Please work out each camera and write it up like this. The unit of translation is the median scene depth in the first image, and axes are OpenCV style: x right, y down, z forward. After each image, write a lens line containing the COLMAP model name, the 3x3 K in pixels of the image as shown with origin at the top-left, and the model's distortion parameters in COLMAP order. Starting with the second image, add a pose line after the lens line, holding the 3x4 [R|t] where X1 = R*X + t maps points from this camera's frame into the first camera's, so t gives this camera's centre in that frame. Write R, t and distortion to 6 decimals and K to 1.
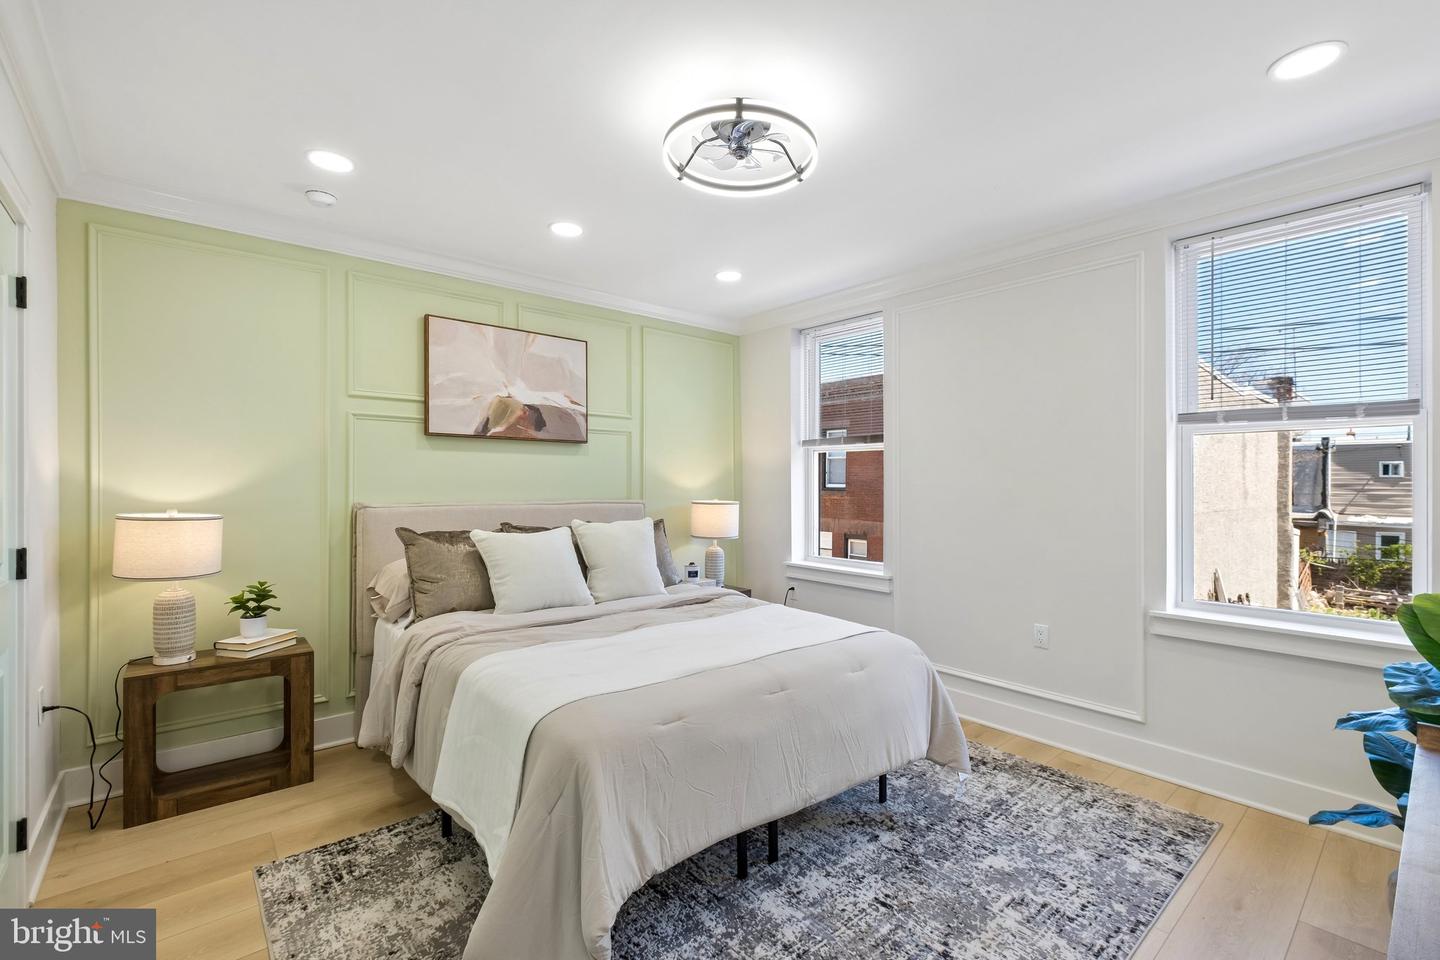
lens RADIAL K [[634.7, 0, 713.4], [0, 634.7, 483.1], [0, 0, 1]] dist [-0.001406, -0.000064]
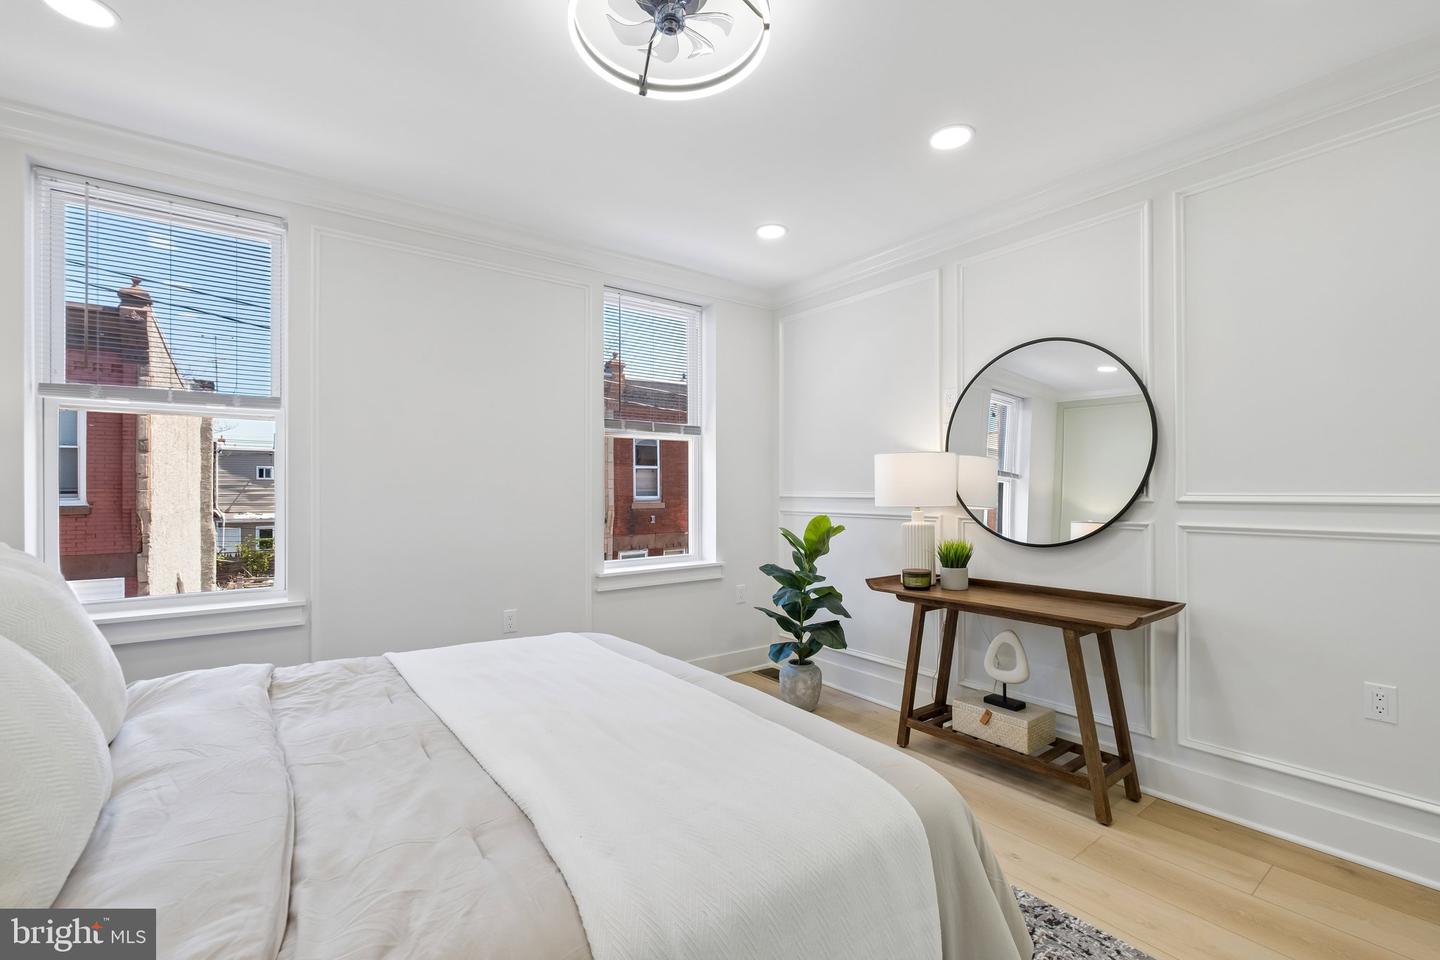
lens RADIAL K [[634.7, 0, 726.2], [0, 634.7, 487.1], [0, 0, 1]] dist [-0.001406, -0.000064]
pose [[0.053903, -0.002006, 0.998544, -0.414369], [0.000733, 0.999998, 0.001969, 0.020469], [-0.998546, 0.000626, 0.053904, 0.516376]]
